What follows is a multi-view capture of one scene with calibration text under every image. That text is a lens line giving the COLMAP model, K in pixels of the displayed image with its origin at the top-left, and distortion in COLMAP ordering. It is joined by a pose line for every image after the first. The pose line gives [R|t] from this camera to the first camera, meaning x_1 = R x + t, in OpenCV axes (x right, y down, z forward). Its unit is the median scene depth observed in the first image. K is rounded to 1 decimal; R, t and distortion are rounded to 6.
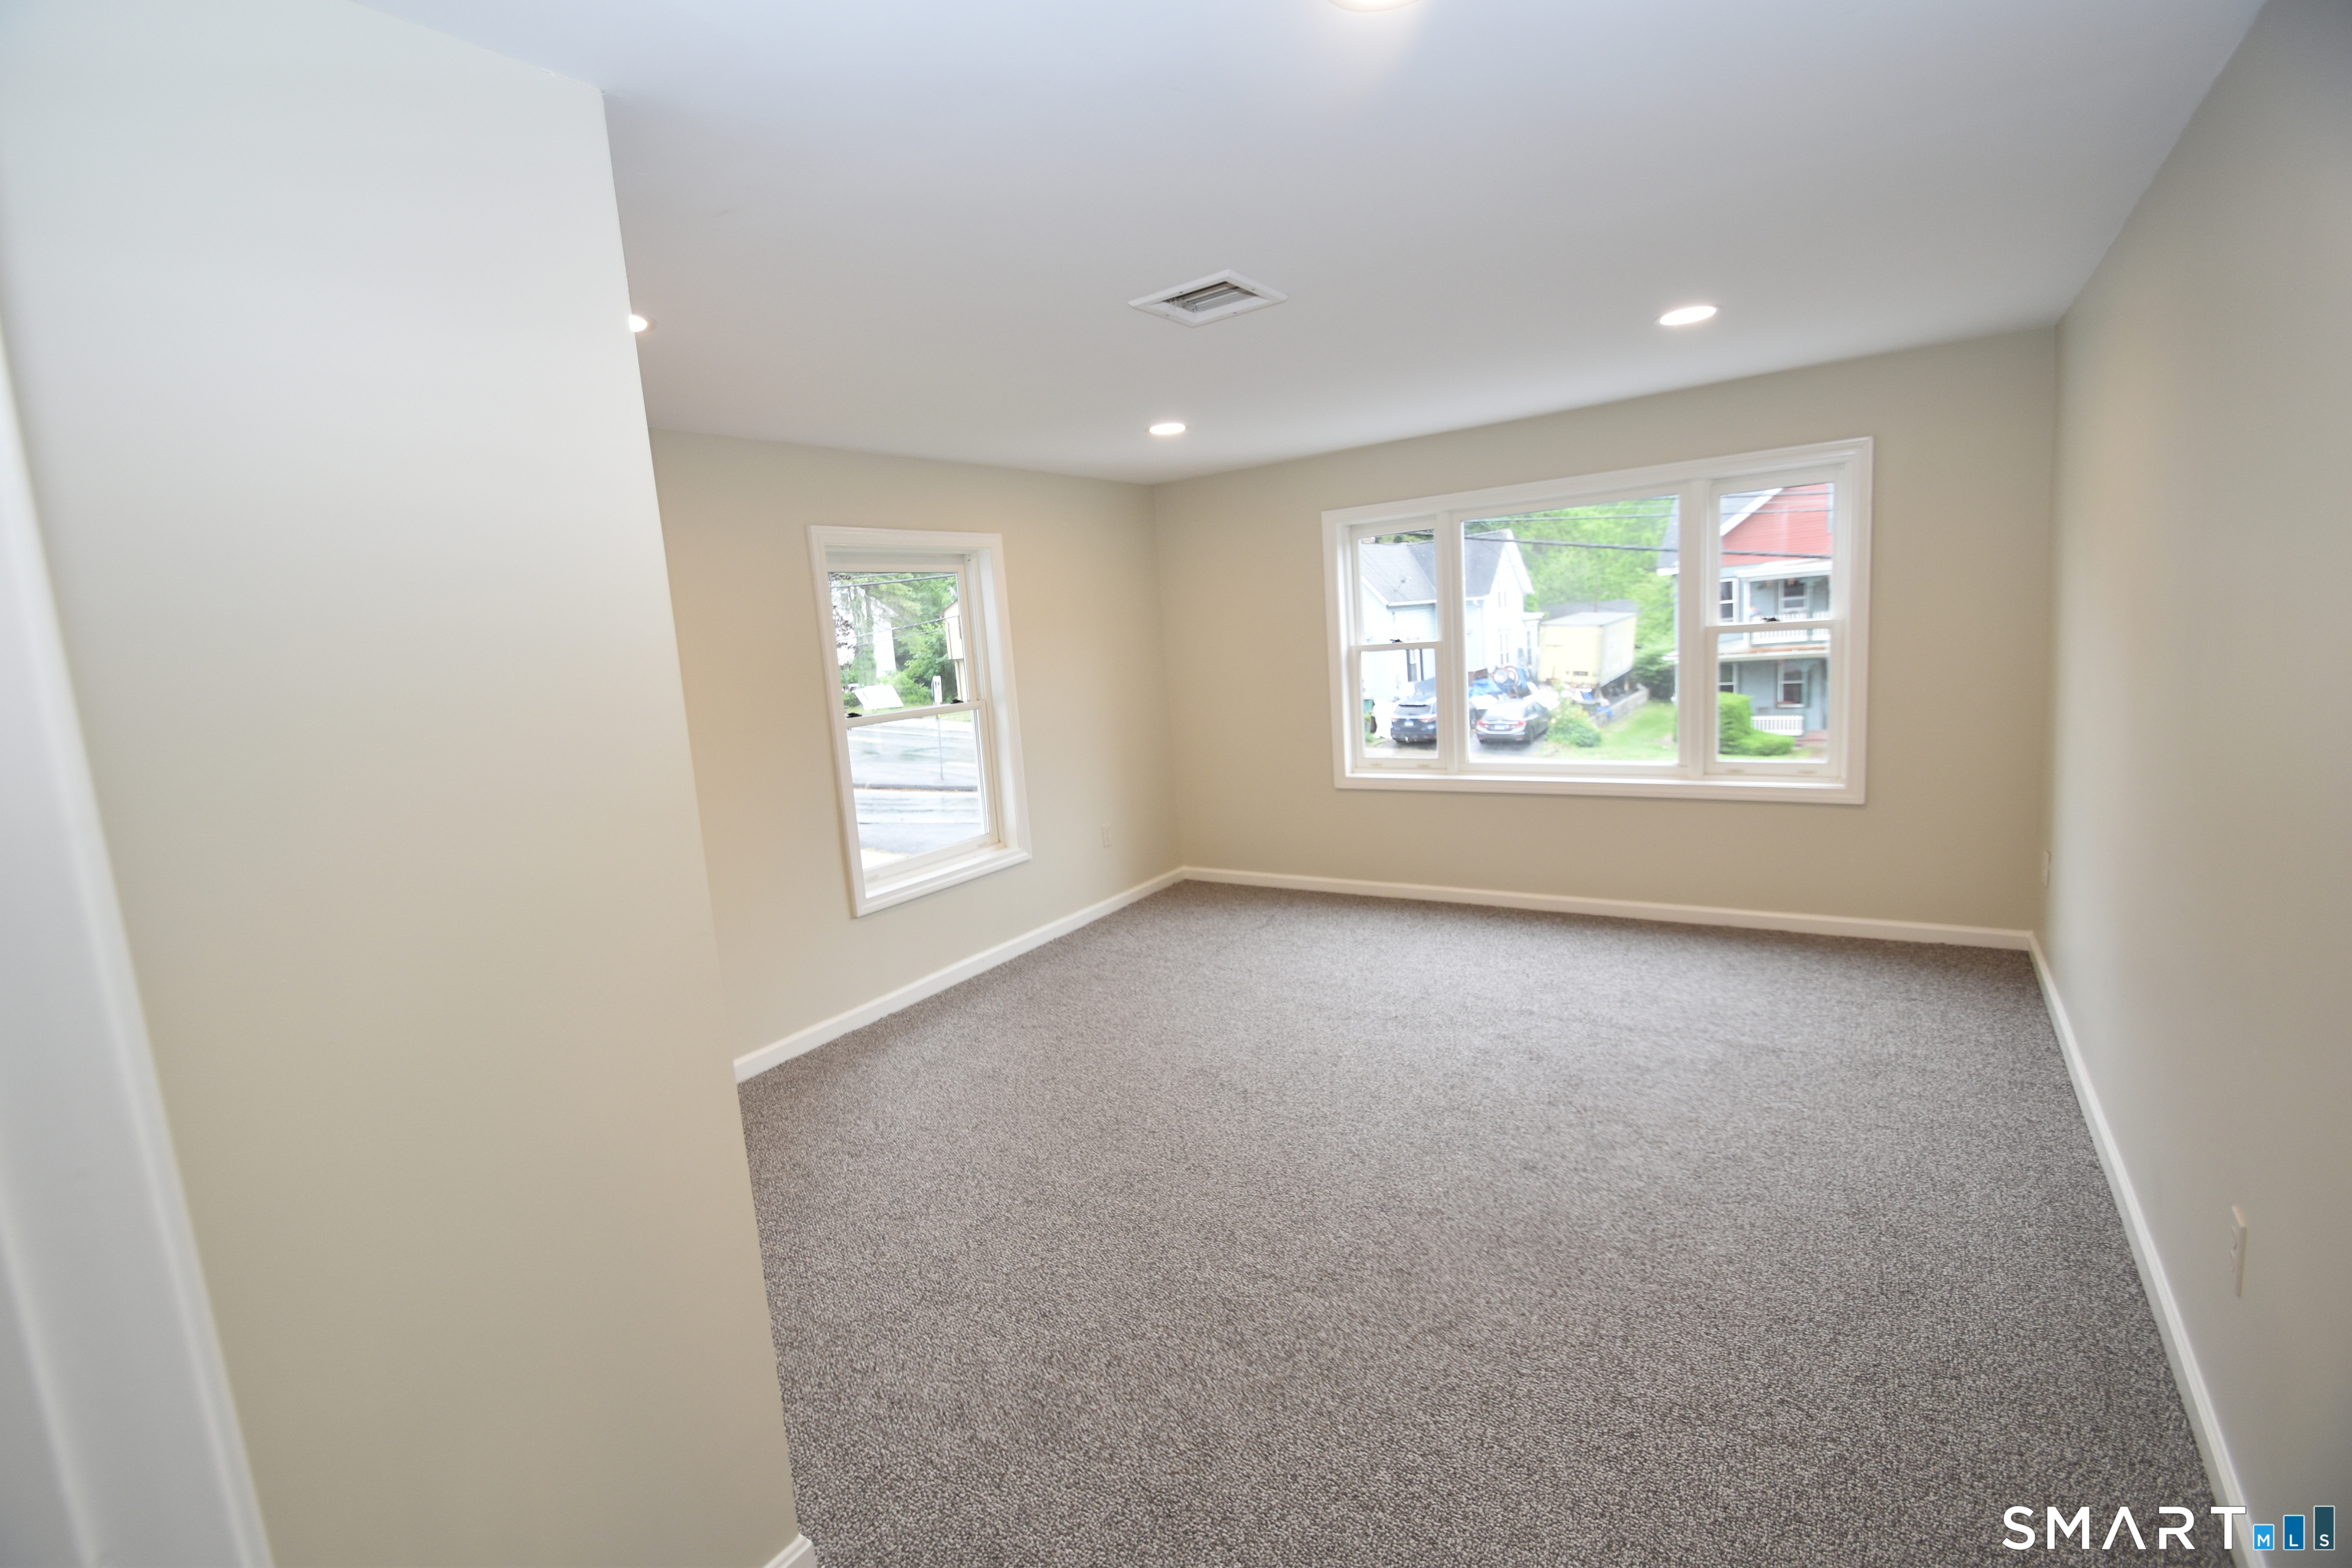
lens RADIAL K [[1030.8, 0, 1176.0], [0, 1030.8, 784.0], [0, 0, 1]] dist [0.000709, -0.000025]
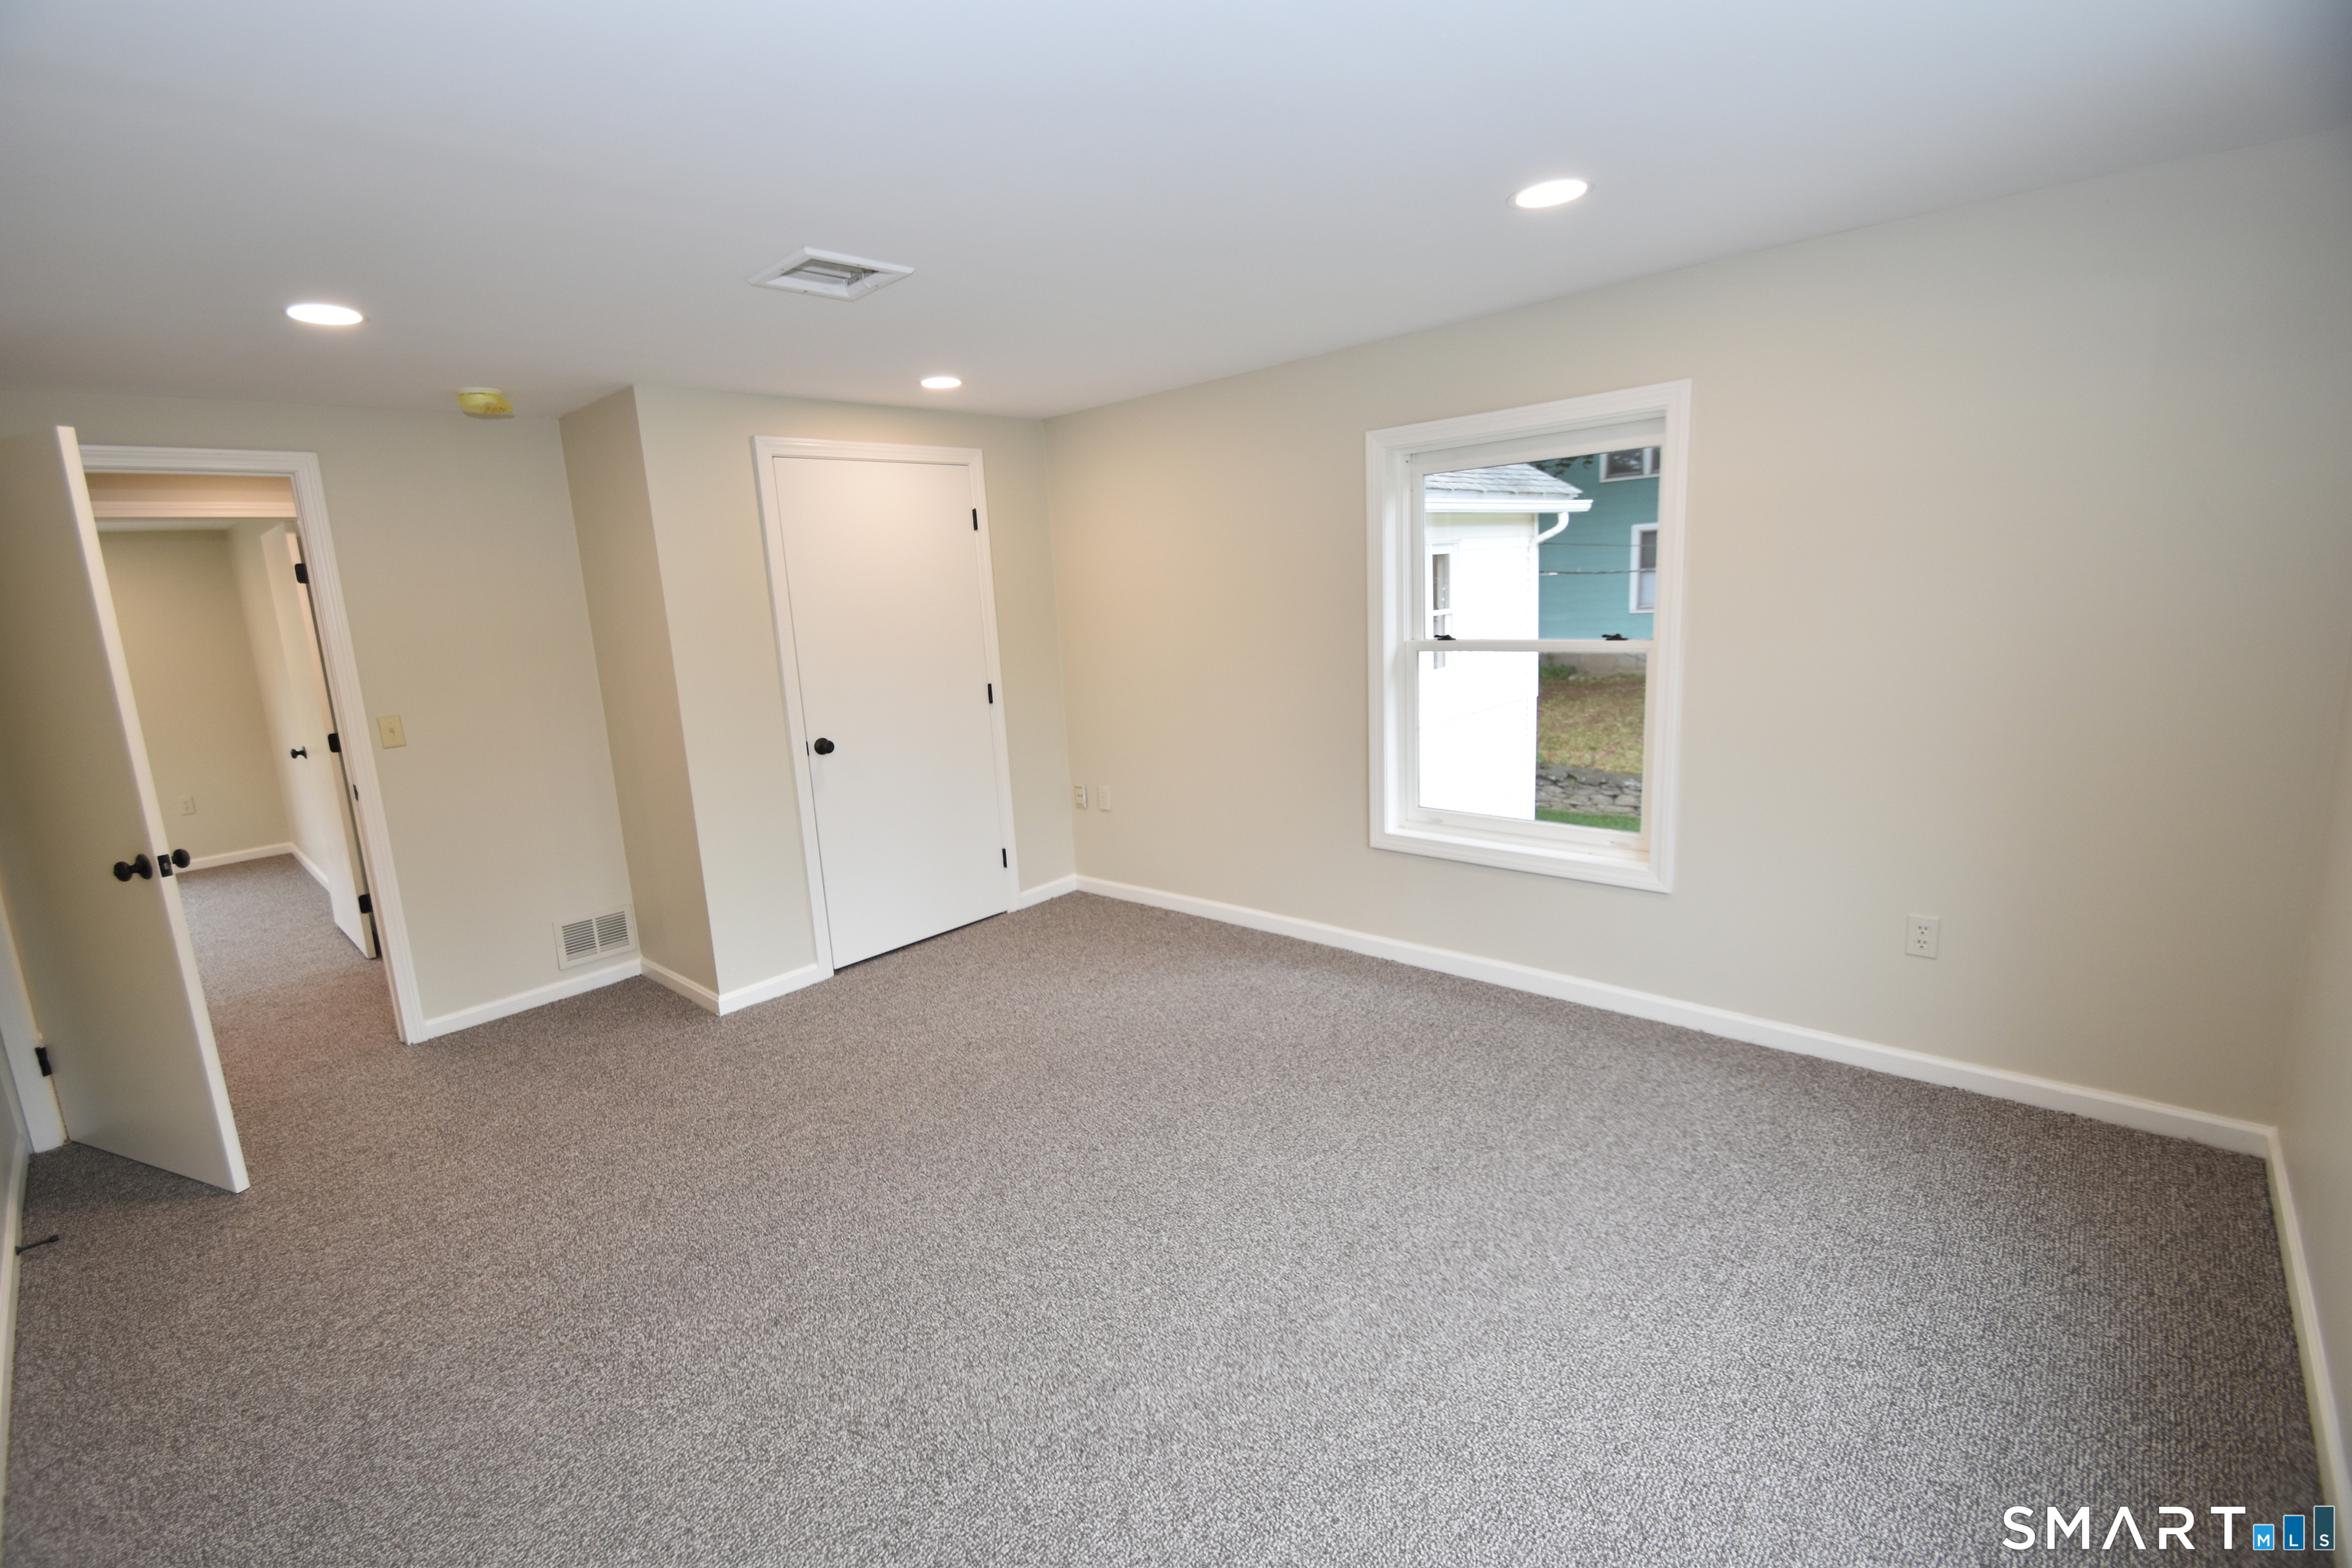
lens RADIAL K [[1025.1, 0, 1167.9], [0, 1025.1, 744.3], [0, 0, 1]] dist [-0.001778, -0.000522]
pose [[-0.138675, 0.250012, -0.958260, 0.695910], [-0.081464, 0.961451, 0.262634, -0.234614], [0.986982, 0.114484, -0.112962, 0.952186]]
